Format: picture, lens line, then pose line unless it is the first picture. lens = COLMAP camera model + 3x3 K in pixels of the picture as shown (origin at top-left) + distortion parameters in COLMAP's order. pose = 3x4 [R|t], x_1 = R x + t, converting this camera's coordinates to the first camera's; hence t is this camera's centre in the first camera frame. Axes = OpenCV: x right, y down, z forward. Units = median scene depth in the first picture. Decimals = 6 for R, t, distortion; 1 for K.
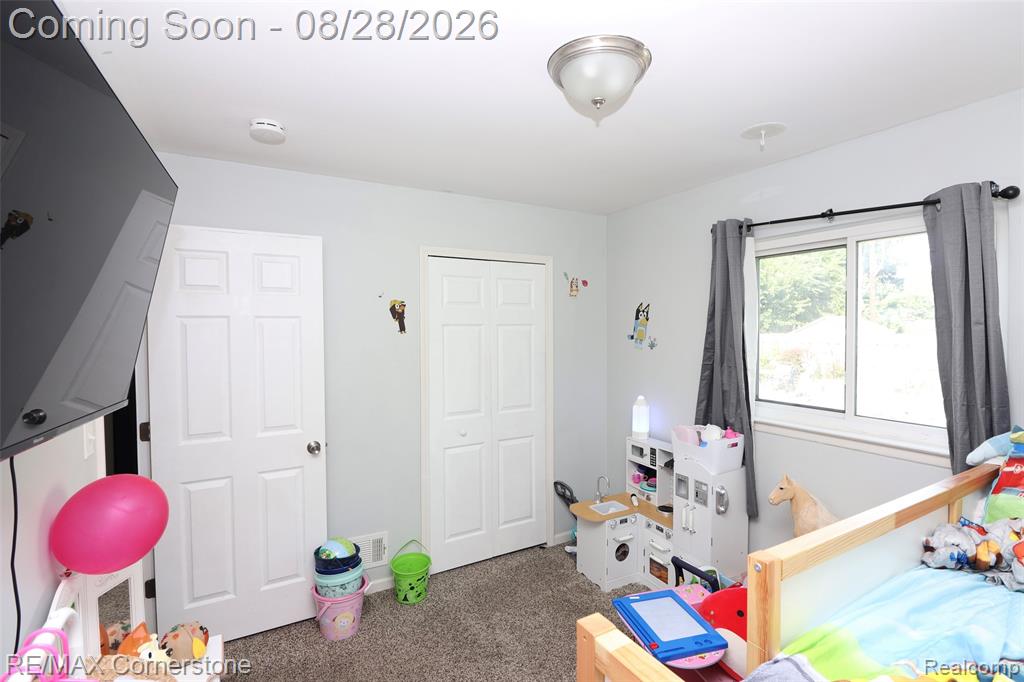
lens RADIAL K [[479.1, 0, 513.1], [0, 479.1, 338.0], [0, 0, 1]] dist [0.000747, -0.015629]
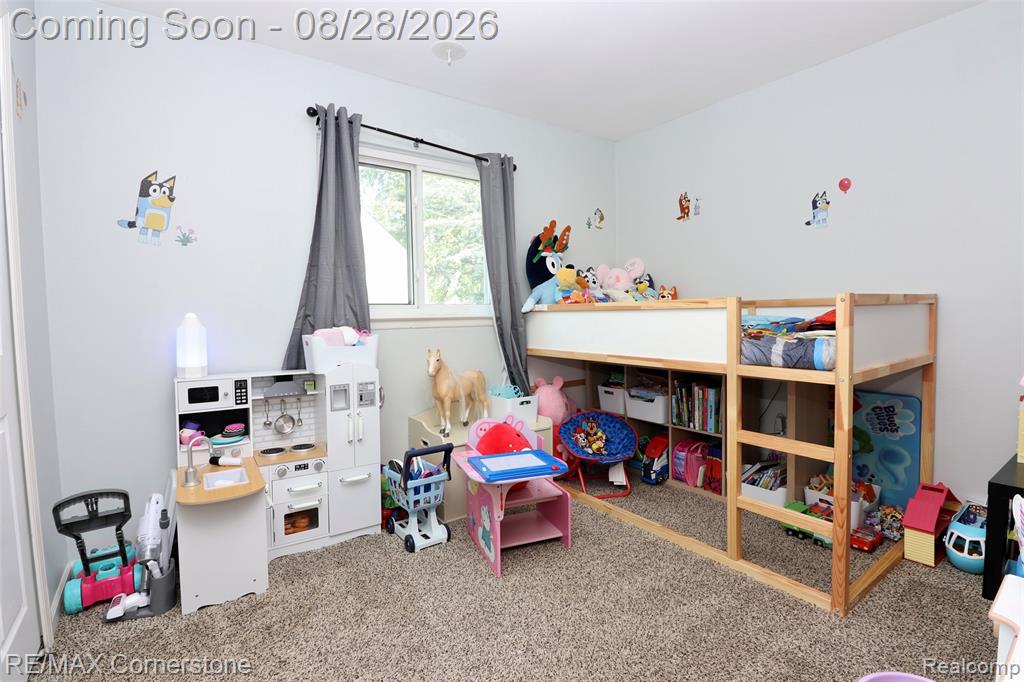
lens RADIAL K [[479.1, 0, 513.1], [0, 479.1, 338.0], [0, 0, 1]] dist [0.000747, -0.015629]
pose [[-0.116197, -0.051214, 0.991905, -0.465762], [0.033875, 0.997884, 0.055491, 0.140707], [-0.992648, 0.040049, -0.114216, 0.672345]]
